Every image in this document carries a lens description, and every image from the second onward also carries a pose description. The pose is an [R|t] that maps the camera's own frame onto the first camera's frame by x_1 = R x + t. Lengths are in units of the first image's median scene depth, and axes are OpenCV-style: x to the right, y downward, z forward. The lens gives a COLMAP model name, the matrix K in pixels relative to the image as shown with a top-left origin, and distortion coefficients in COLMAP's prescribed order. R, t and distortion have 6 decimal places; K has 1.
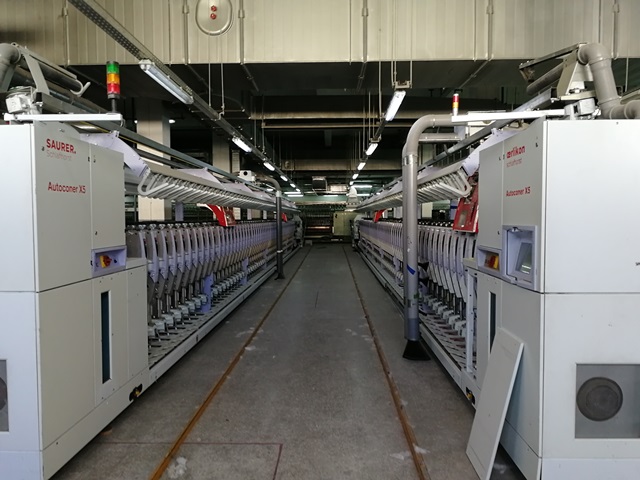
lens RADIAL K [[516.7, 0, 321.1], [0, 516.7, 242.7], [0, 0, 1]] dist [0.016315, -0.010807]
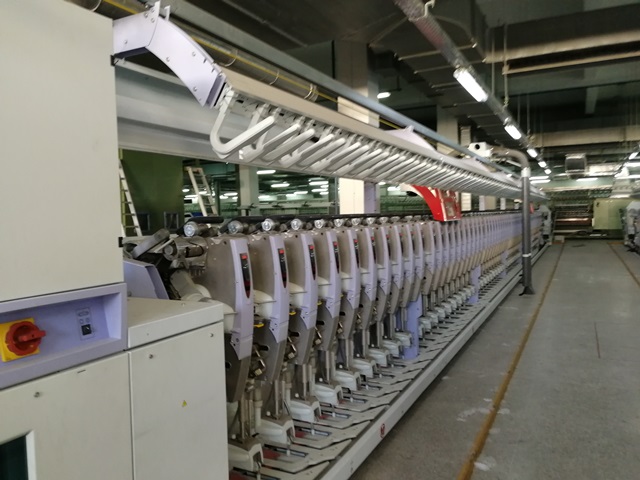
lens RADIAL K [[516.7, 0, 319.0], [0, 516.7, 244.3], [0, 0, 1]] dist [0.016315, -0.010807]
pose [[0.903858, 0.007112, -0.427773, -0.035309], [-0.000242, 0.999870, 0.016112, -0.009008], [0.427832, -0.014459, 0.903743, 0.245990]]
